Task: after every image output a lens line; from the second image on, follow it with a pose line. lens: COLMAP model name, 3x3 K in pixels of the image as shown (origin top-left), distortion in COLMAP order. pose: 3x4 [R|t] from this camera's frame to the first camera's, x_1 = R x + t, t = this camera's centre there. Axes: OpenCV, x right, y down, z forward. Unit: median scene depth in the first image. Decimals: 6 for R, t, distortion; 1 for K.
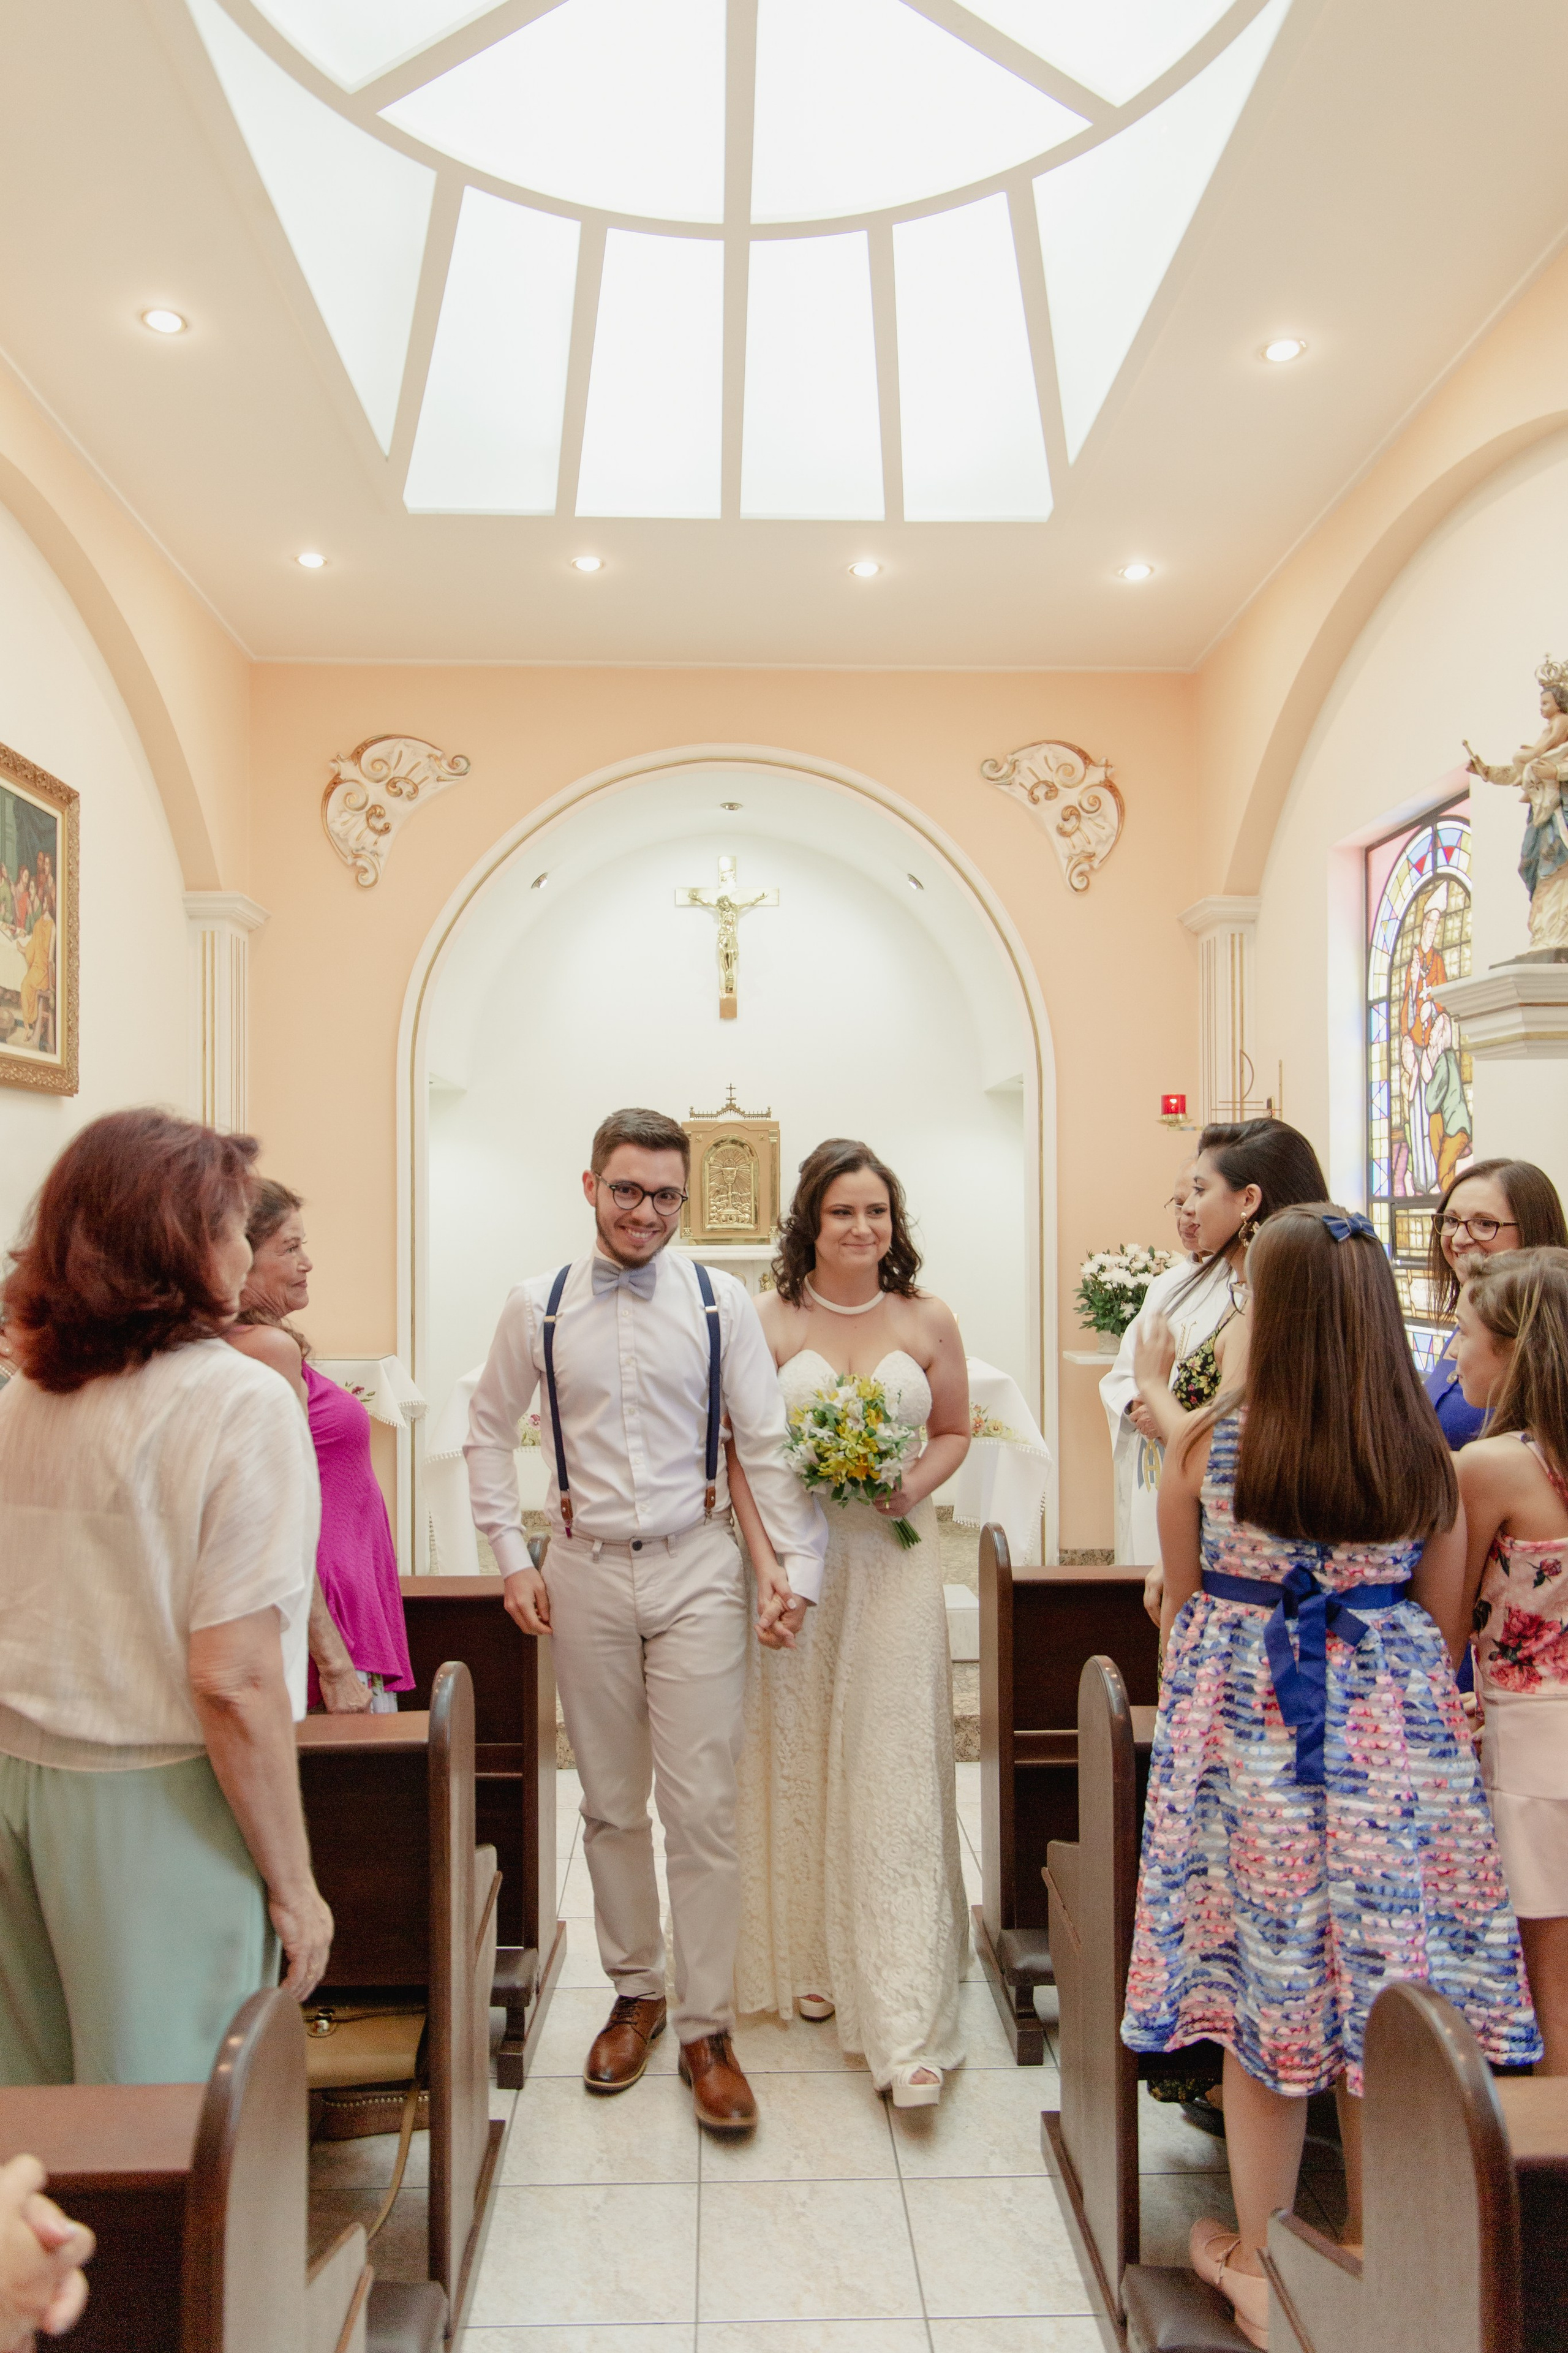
lens RADIAL K [[1623.4, 0, 783.8], [0, 1623.4, 1200.7], [0, 0, 1]] dist [0.012343, 0.004827]
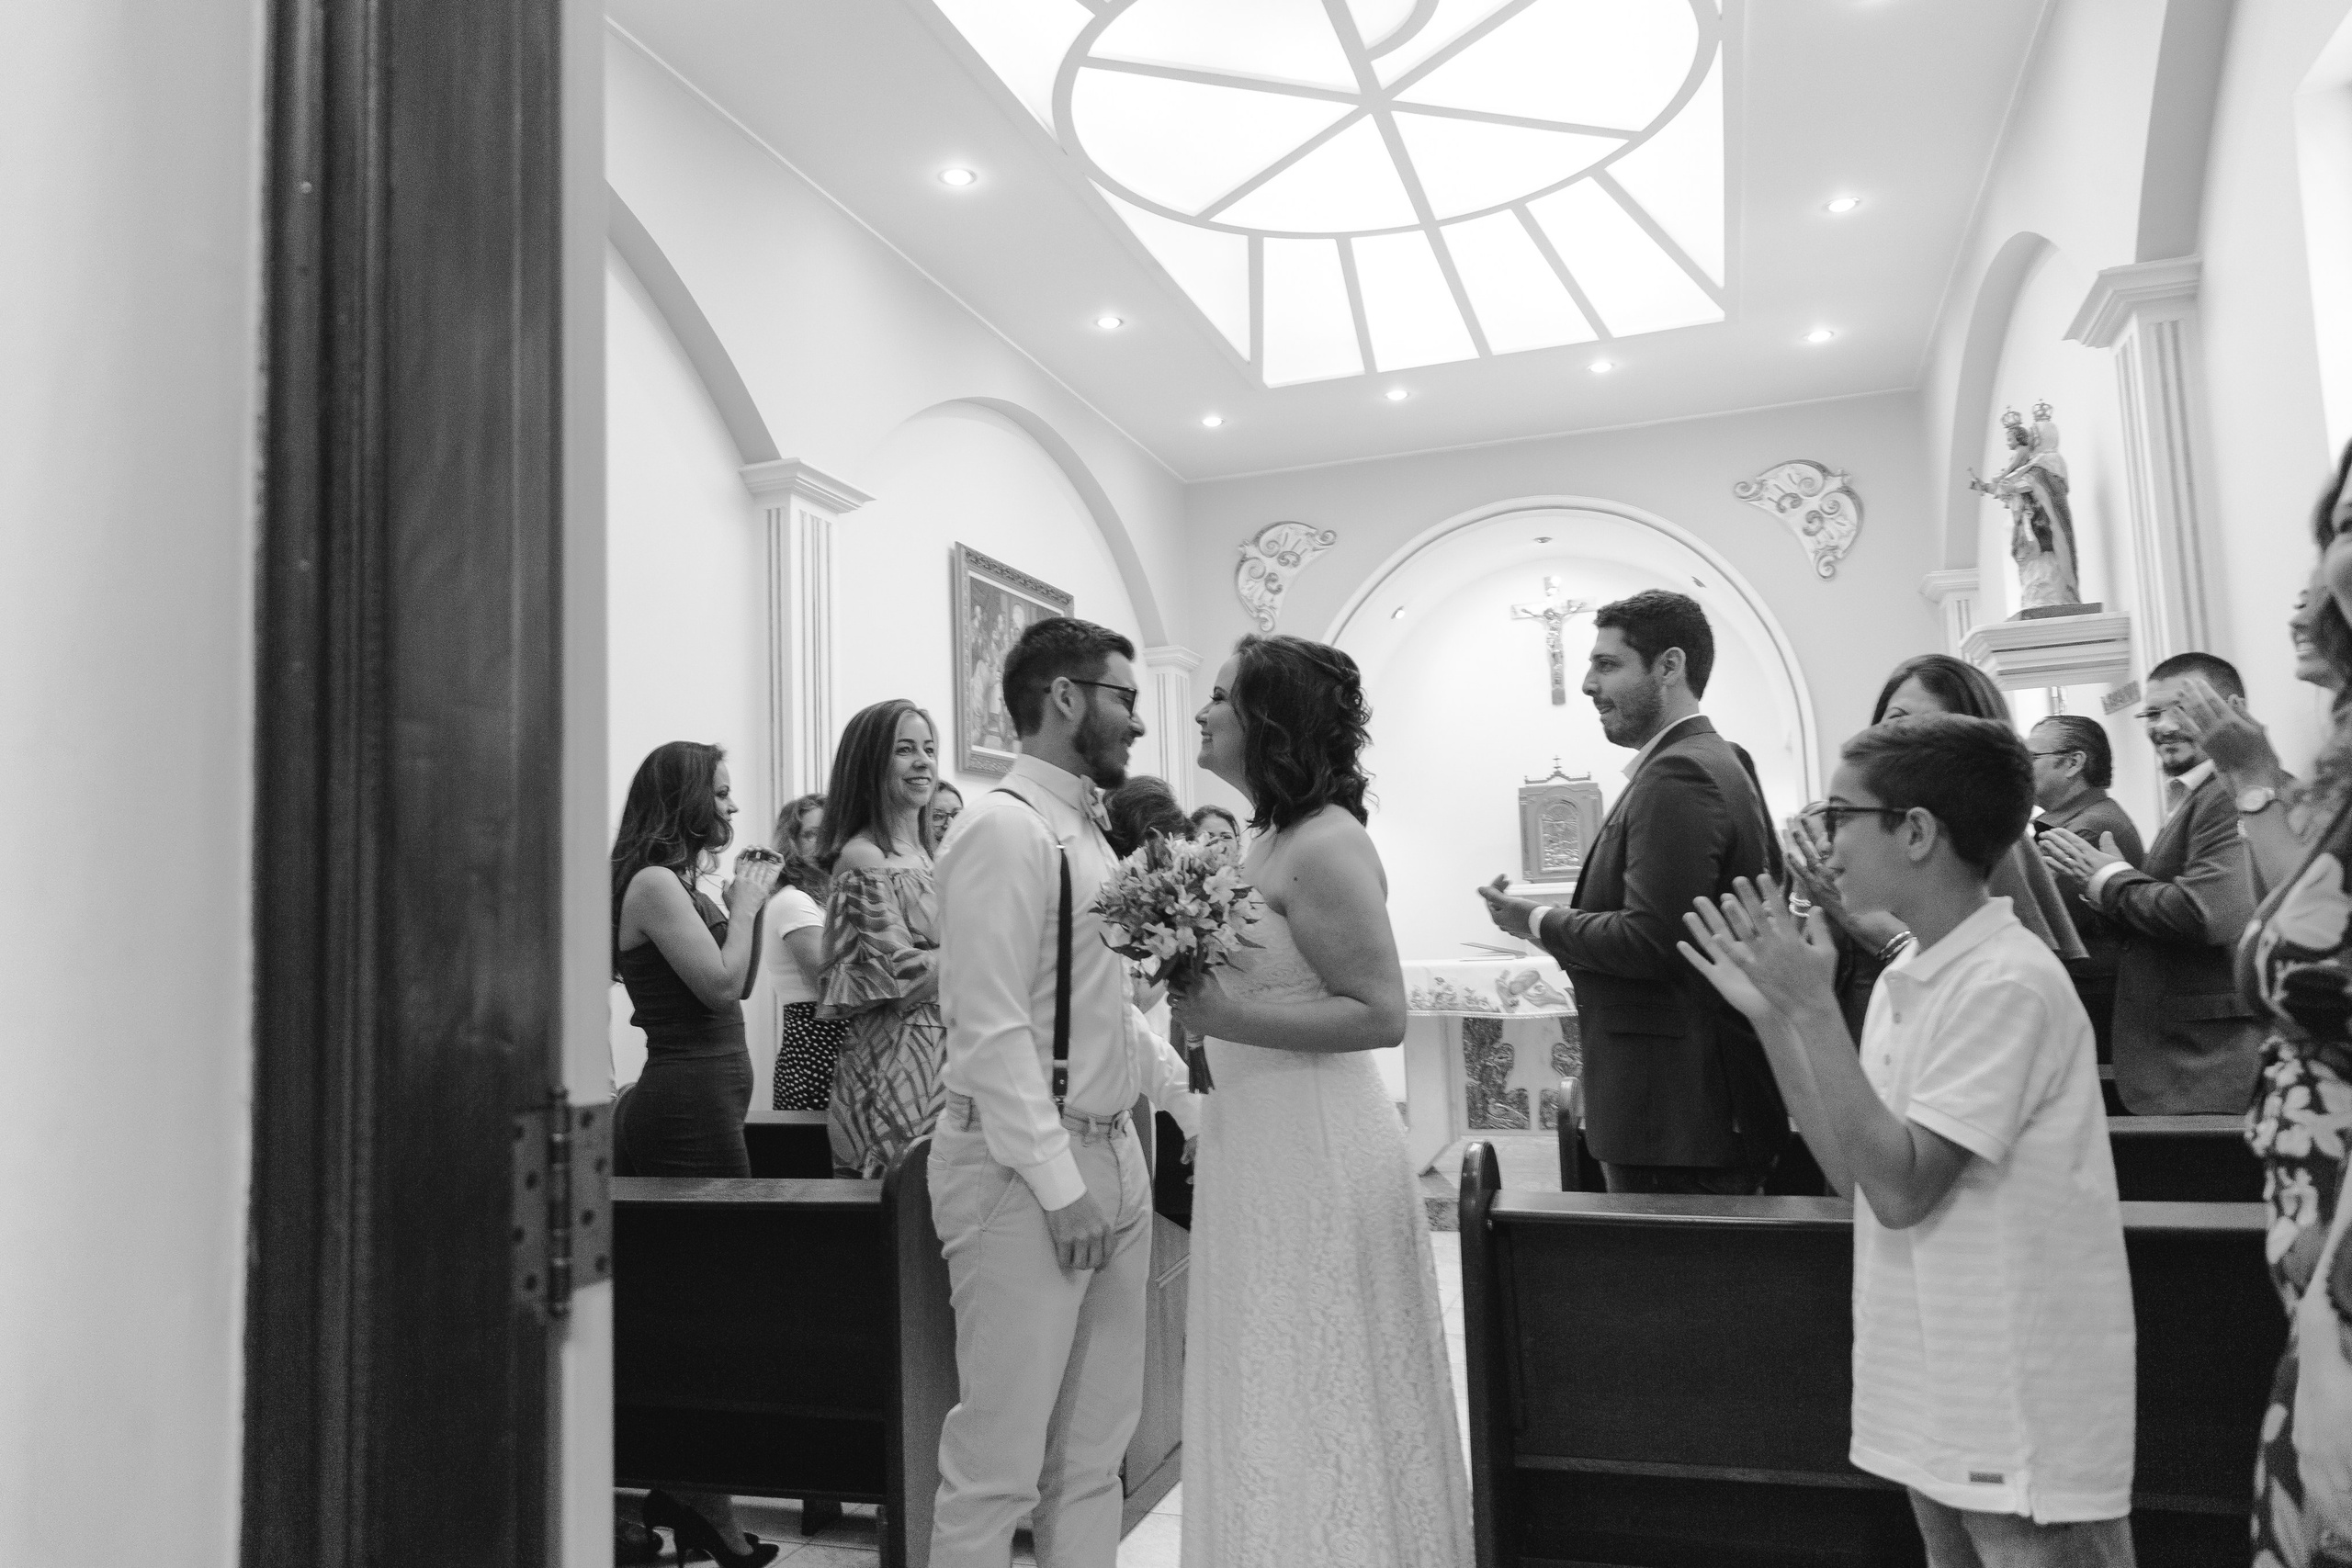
lens RADIAL K [[1622.7, 0, 1165.2], [0, 1622.7, 780.6], [0, 0, 1]] dist [0.012343, 0.004827]
pose [[0.931170, -0.063080, -0.359088, 0.152849], [0.037041, 0.996191, -0.078945, 0.039968], [0.362699, 0.060210, 0.929959, -0.315013]]
